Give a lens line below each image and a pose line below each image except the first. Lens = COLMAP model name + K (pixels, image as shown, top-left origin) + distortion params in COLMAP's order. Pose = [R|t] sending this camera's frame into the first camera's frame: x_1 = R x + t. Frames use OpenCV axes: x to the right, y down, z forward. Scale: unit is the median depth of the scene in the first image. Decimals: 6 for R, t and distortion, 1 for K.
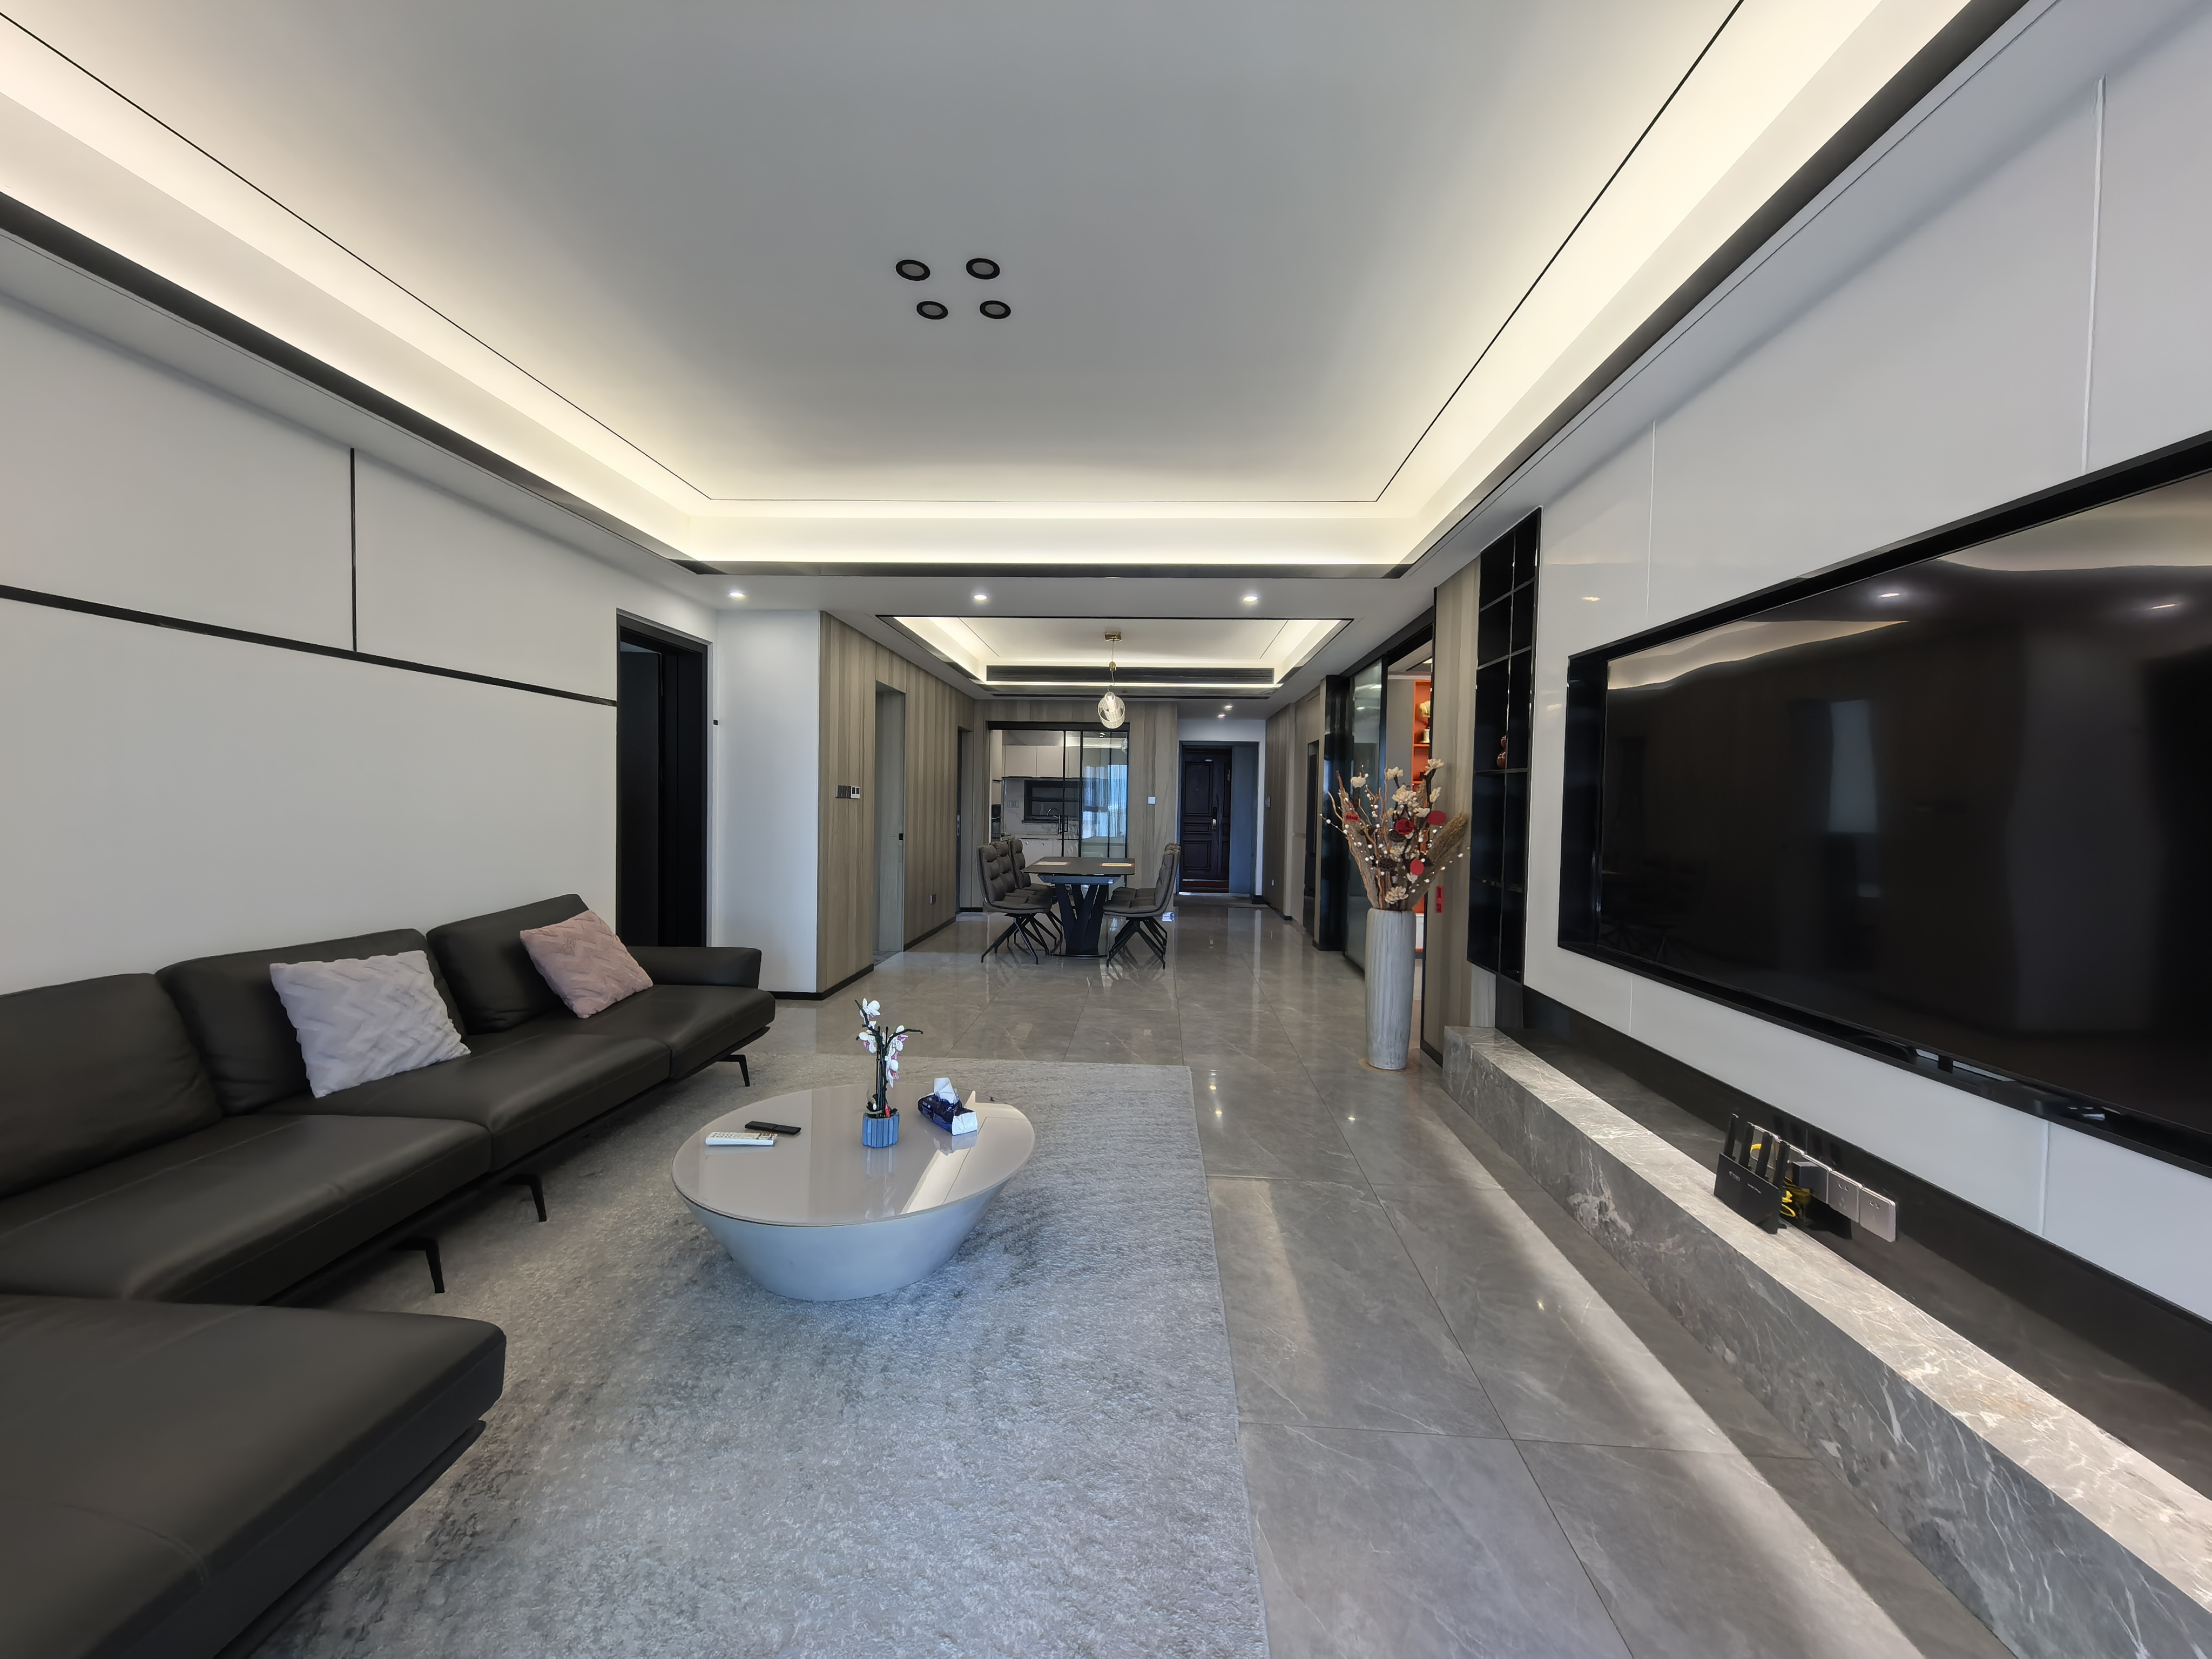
lens RADIAL K [[877.1, 0, 1094.1], [0, 877.1, 830.3], [0, 0, 1]] dist [0.010429, -0.005495]
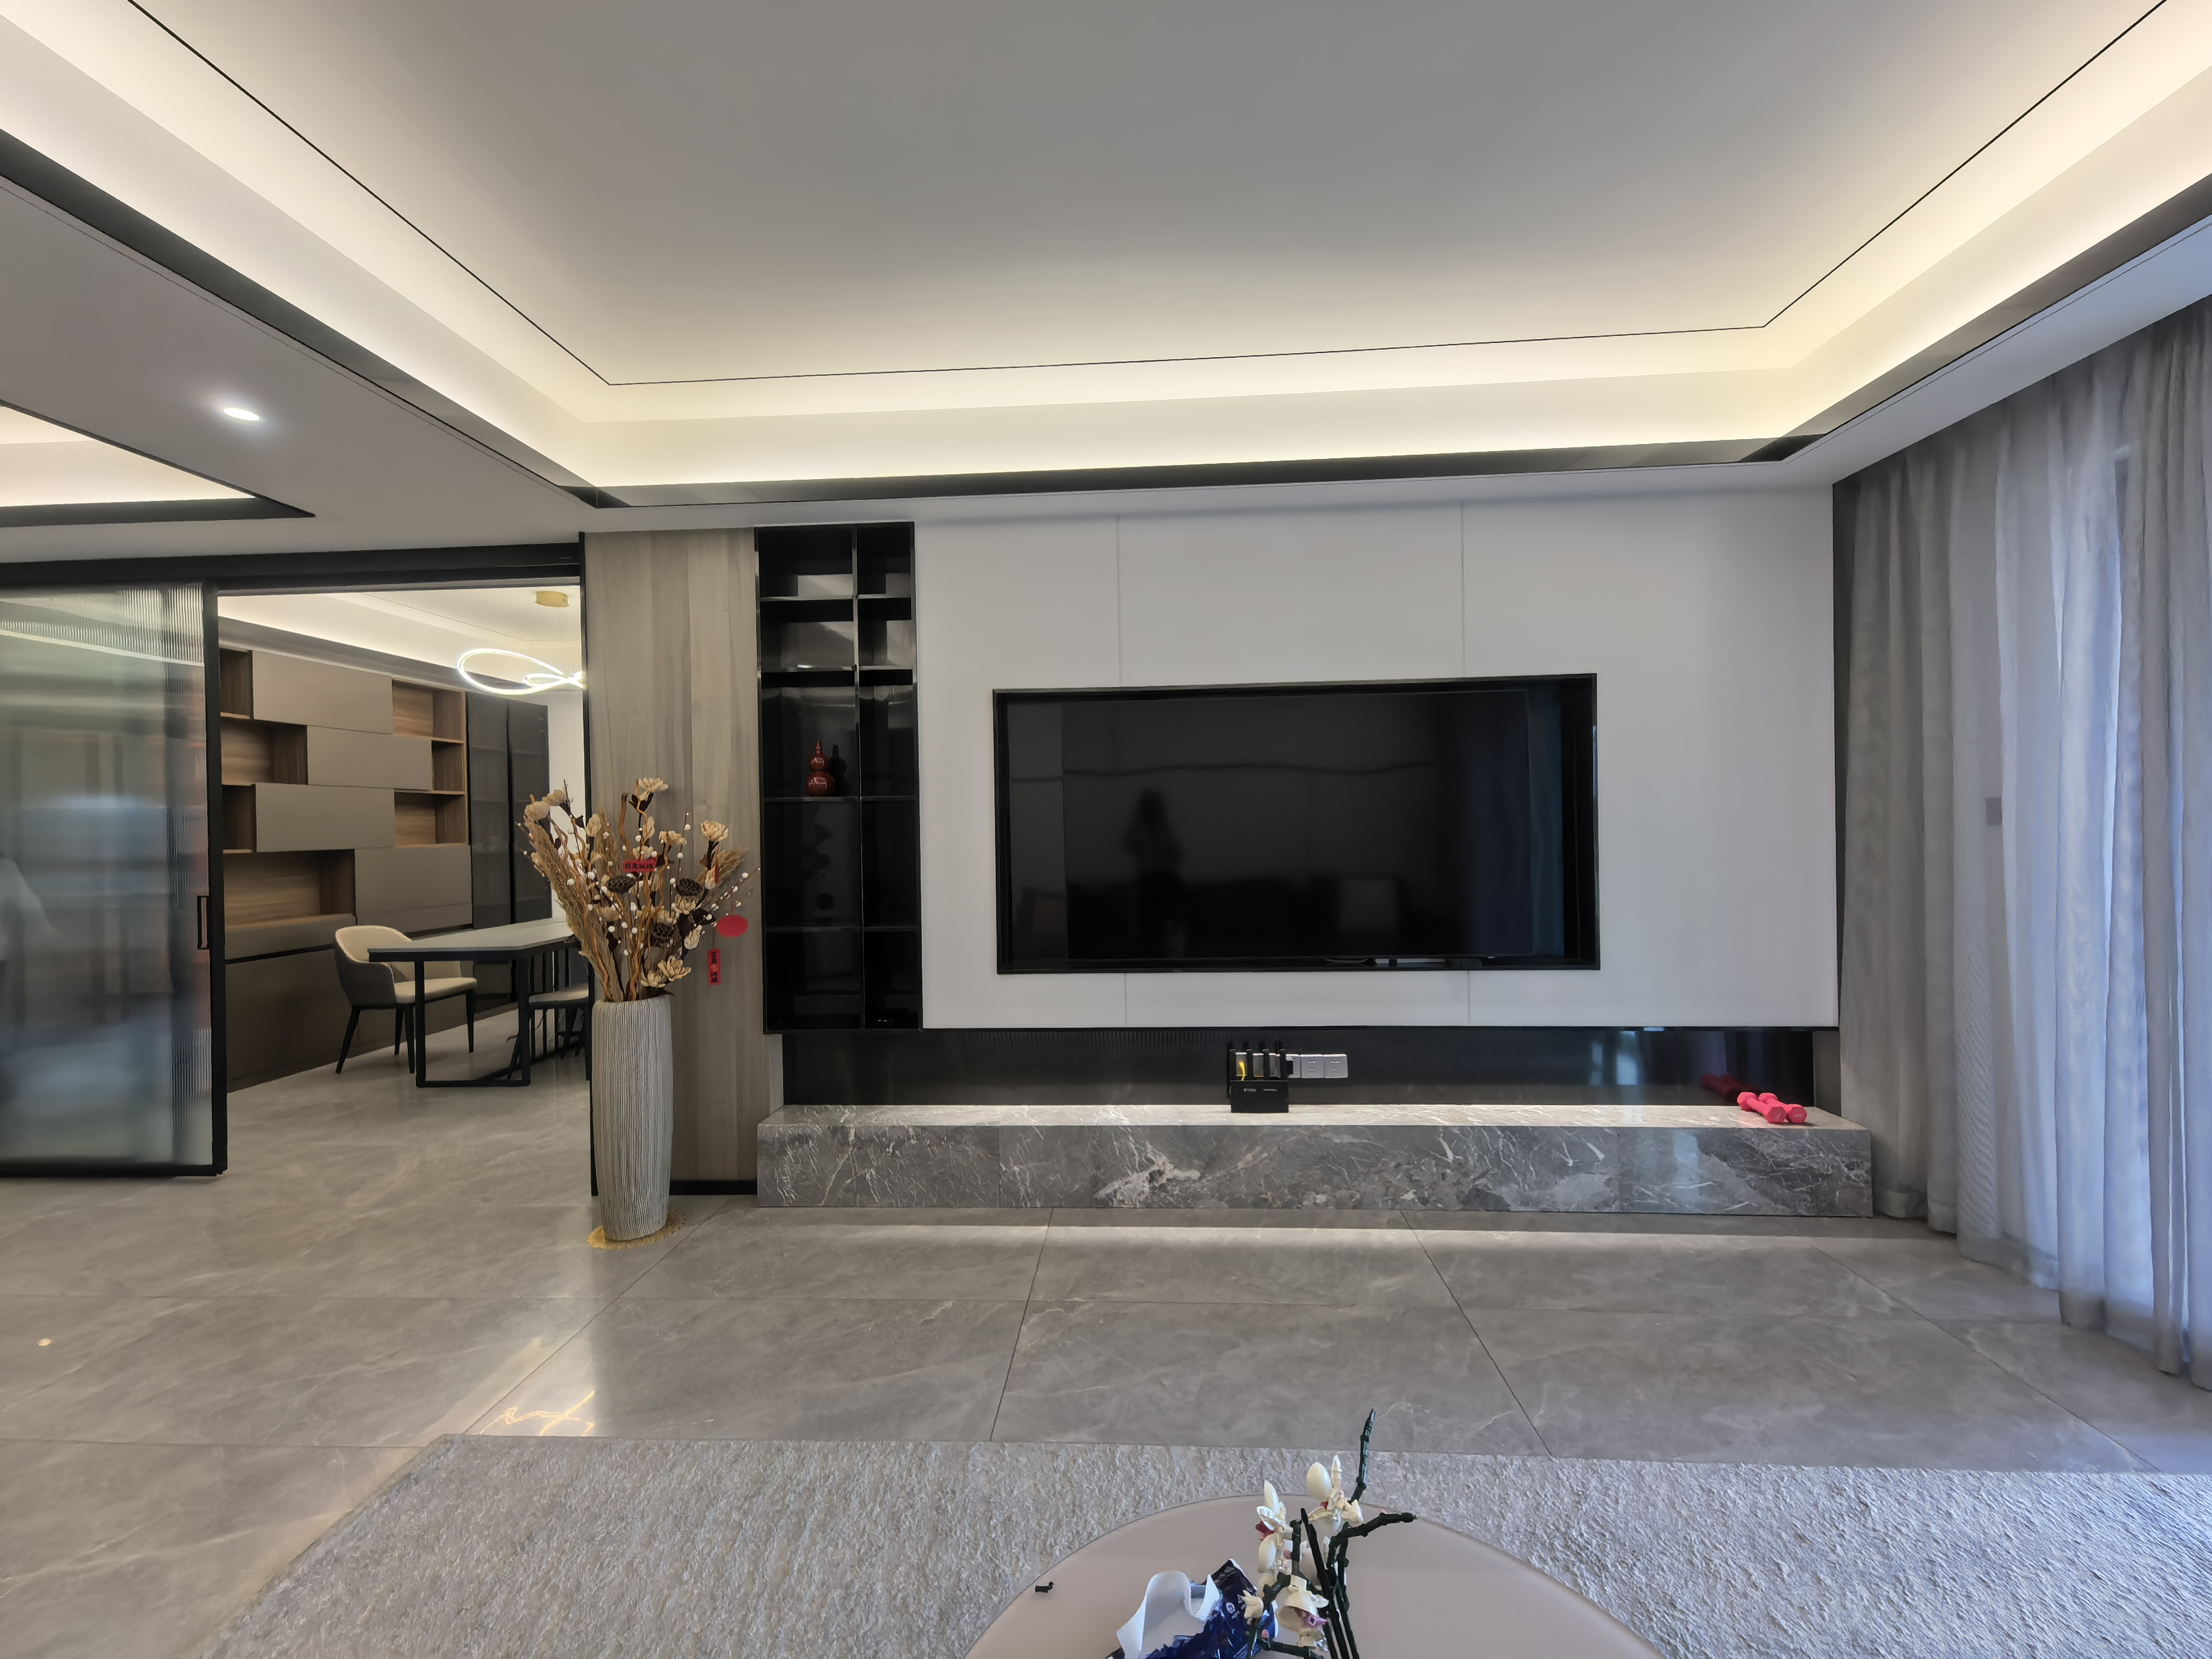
lens RADIAL K [[877.1, 0, 1094.1], [0, 877.1, 830.3], [0, 0, 1]] dist [0.010429, -0.005495]
pose [[-0.020983, -0.027690, 0.999396, -0.221917], [0.051302, 0.998270, 0.028736, -0.026550], [-0.998463, 0.051874, -0.019526, 0.412449]]
